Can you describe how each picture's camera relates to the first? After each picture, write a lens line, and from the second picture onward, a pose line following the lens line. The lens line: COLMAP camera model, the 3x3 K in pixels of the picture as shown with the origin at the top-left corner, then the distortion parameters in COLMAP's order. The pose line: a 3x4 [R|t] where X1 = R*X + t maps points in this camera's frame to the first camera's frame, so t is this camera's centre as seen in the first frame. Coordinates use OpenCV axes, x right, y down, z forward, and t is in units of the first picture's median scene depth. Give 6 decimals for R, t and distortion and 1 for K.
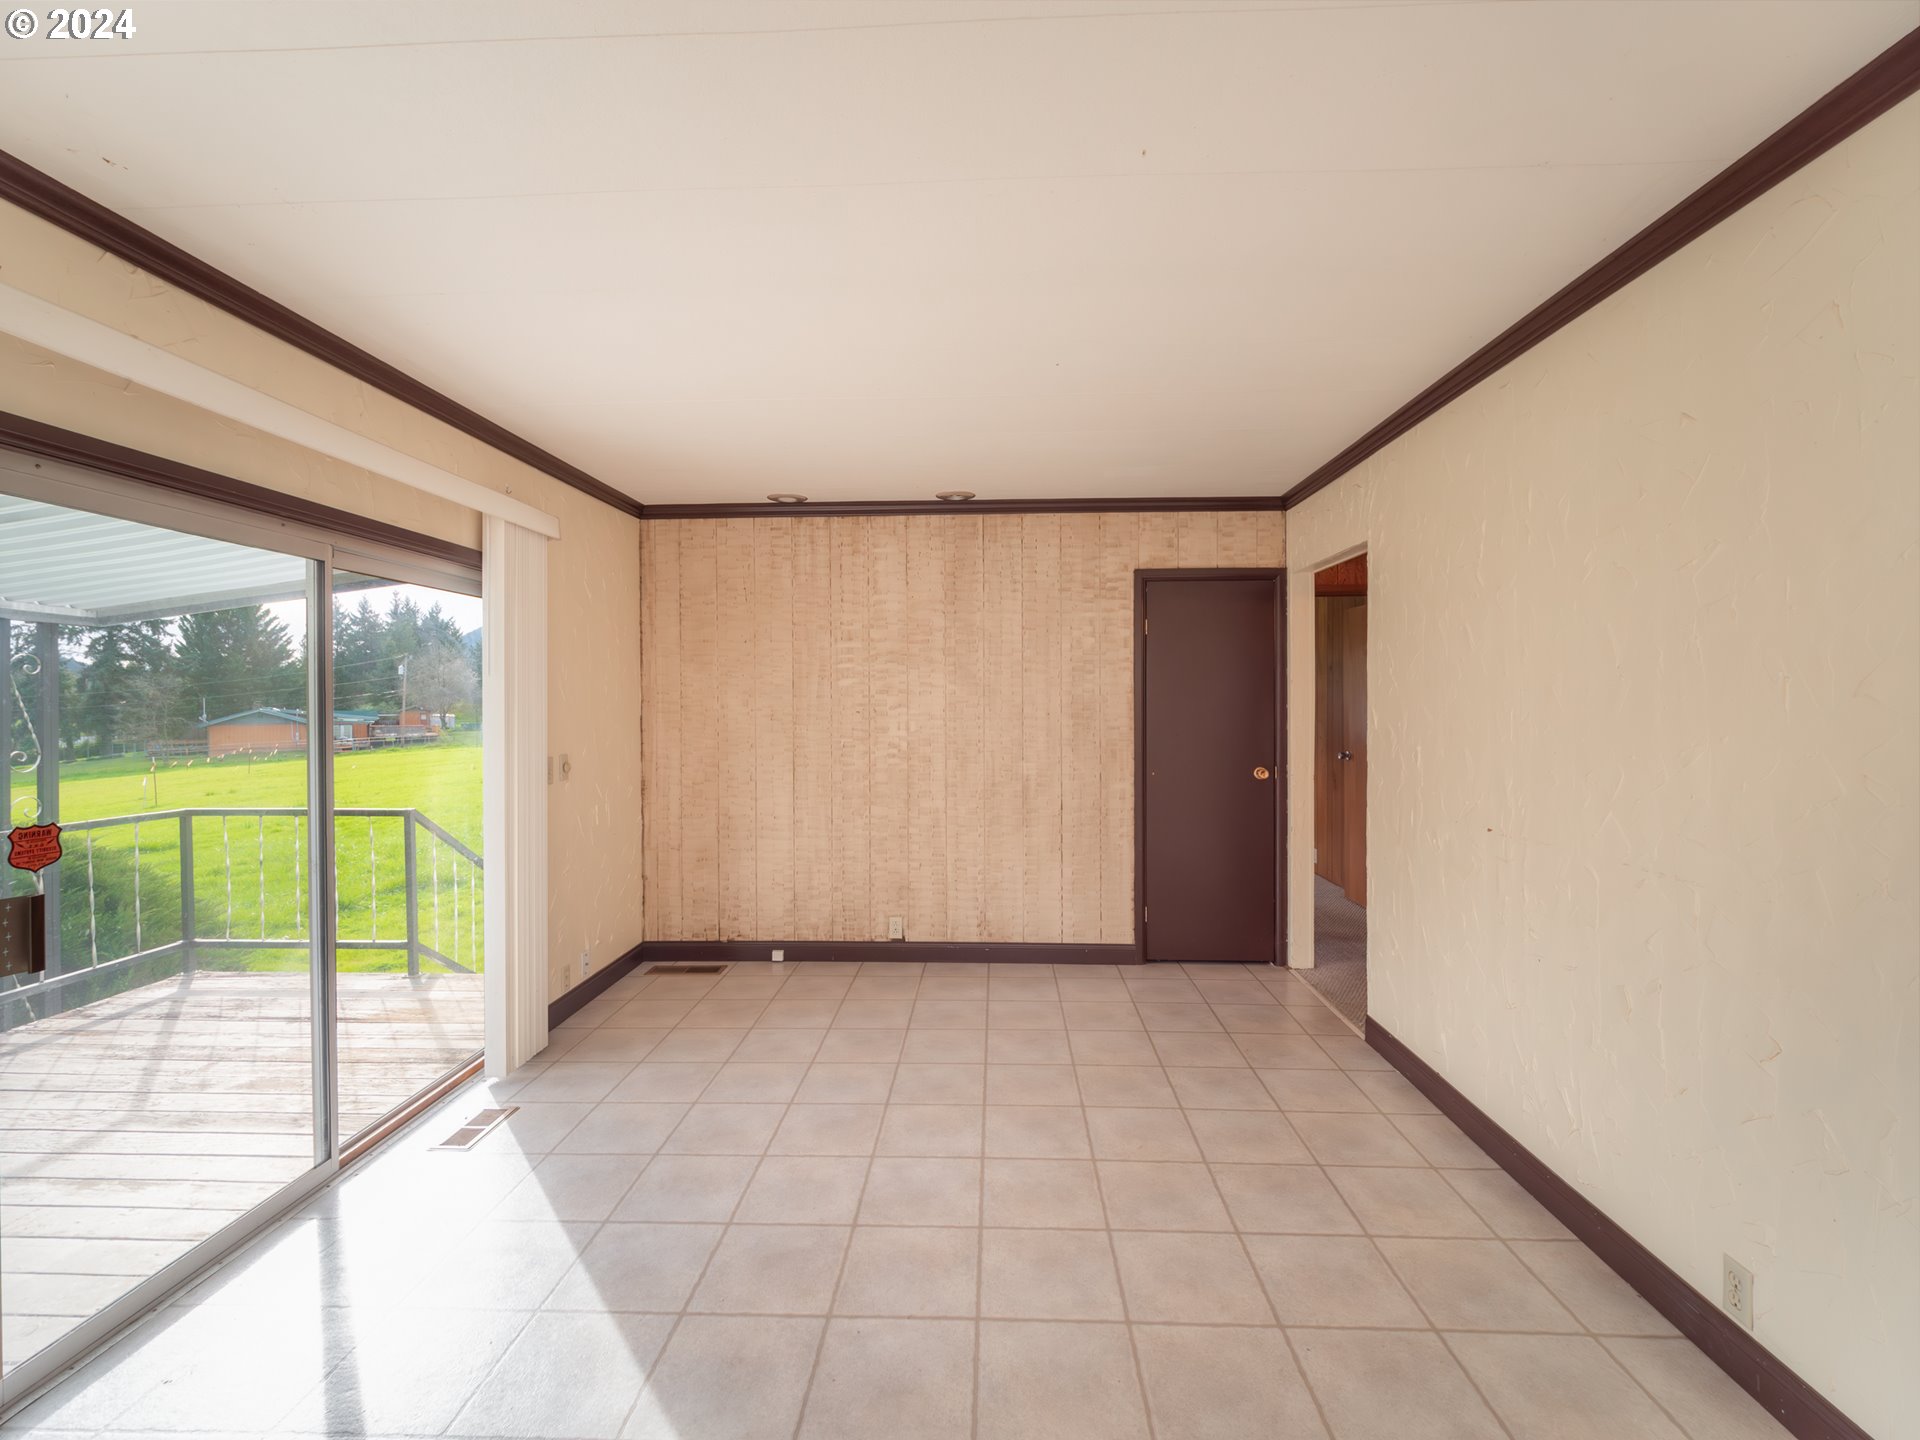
lens RADIAL K [[863.2, 0, 973.0], [0, 863.2, 704.5], [0, 0, 1]] dist [0.001977, -0.001341]
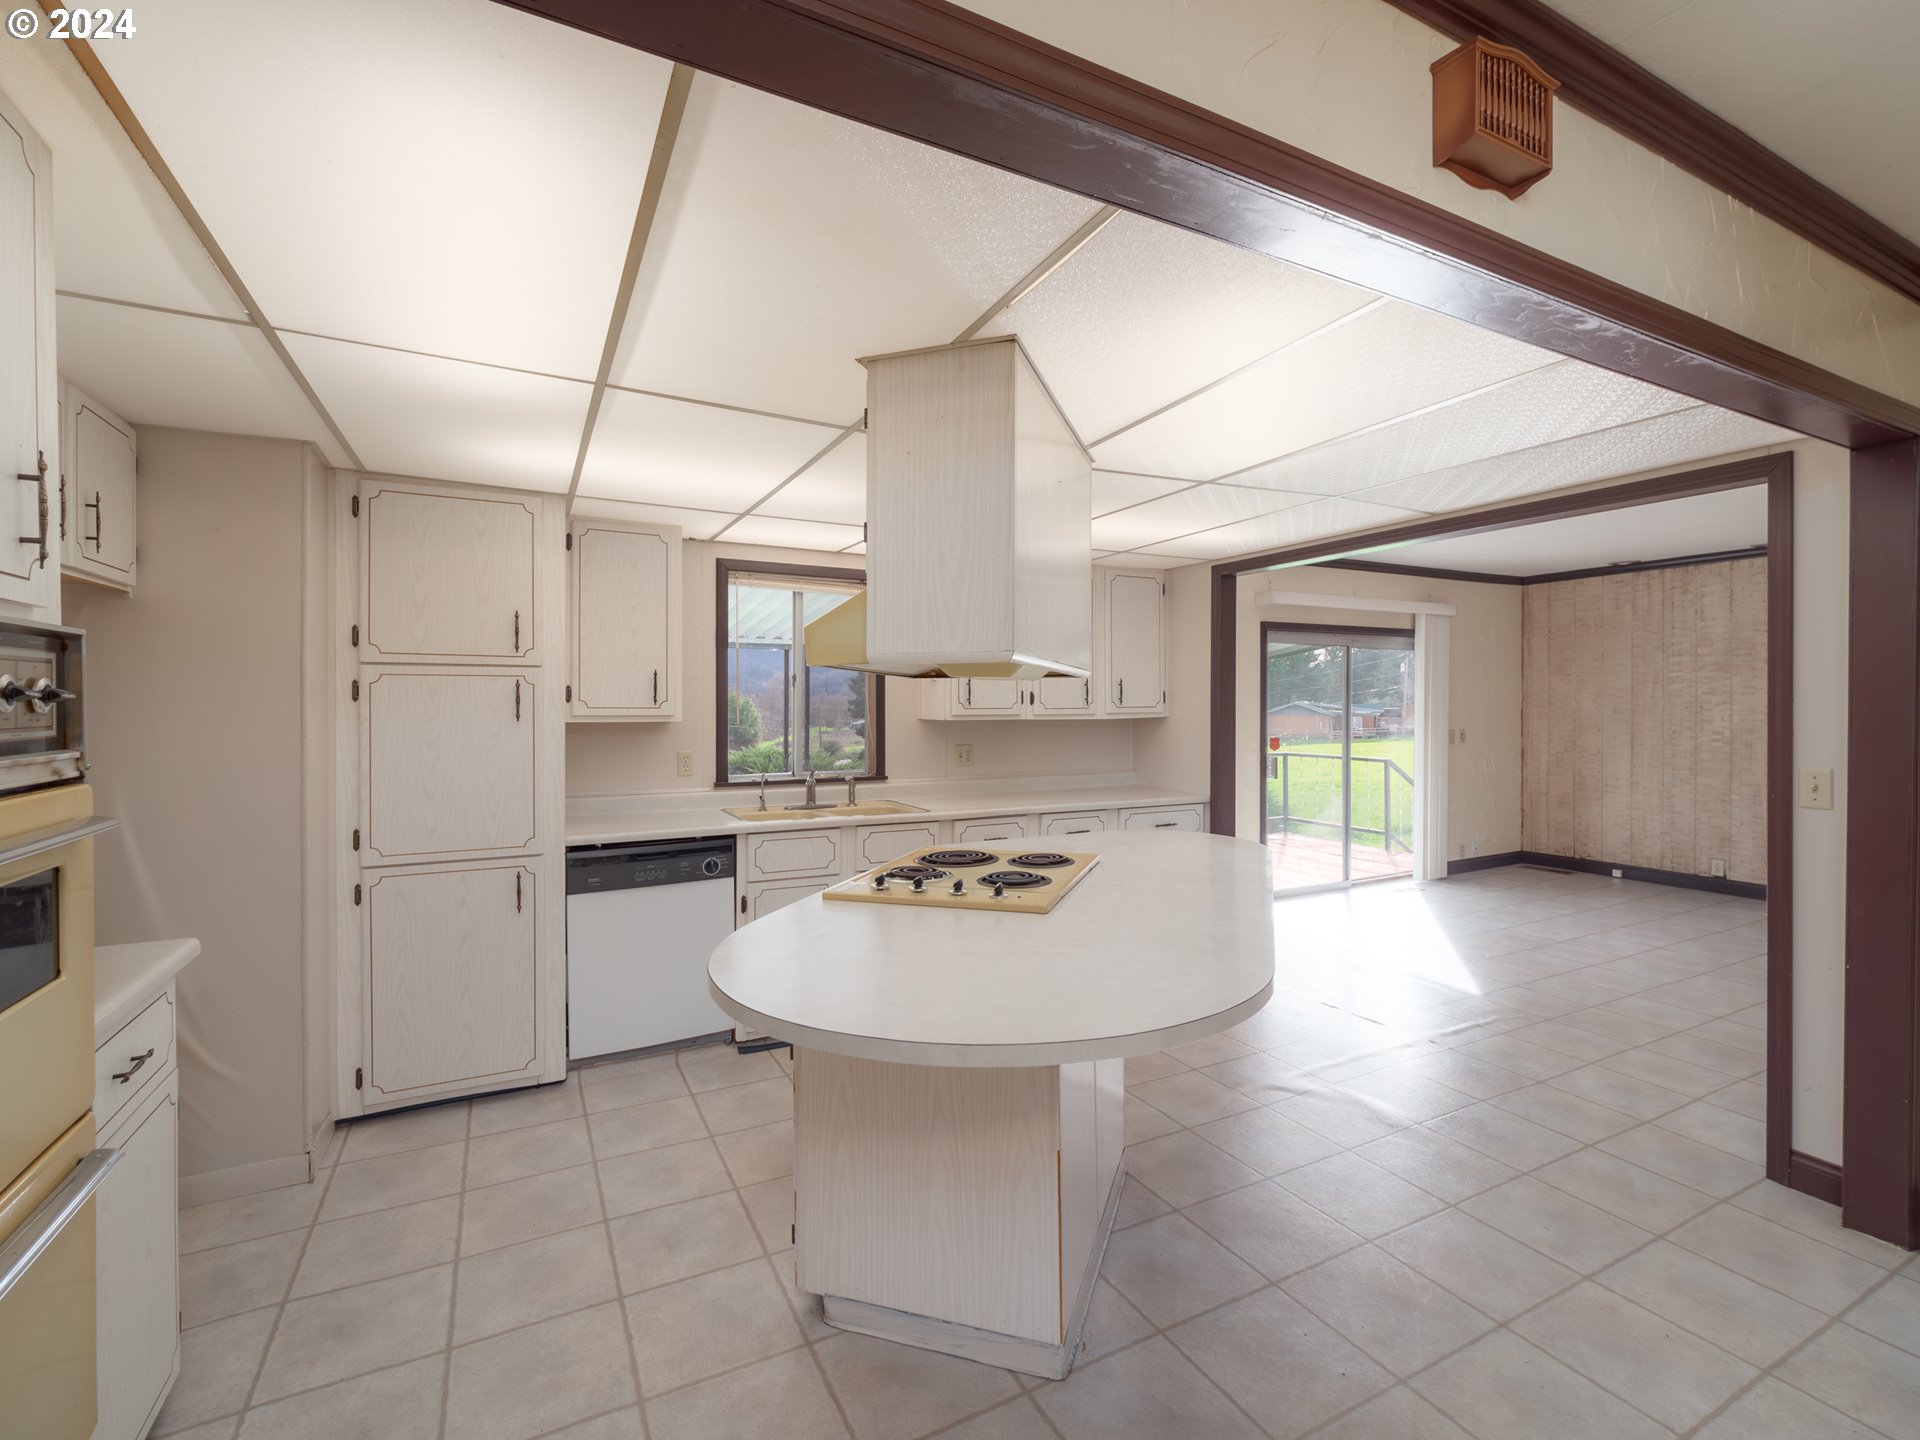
lens RADIAL K [[863.2, 0, 958.7], [0, 863.2, 721.2], [0, 0, 1]] dist [0.001977, -0.001341]
pose [[0.488153, 0.022953, -0.872456, 0.503305], [-0.000167, 0.999657, 0.026206, -0.005629], [0.872758, -0.012647, 0.487990, -0.689435]]
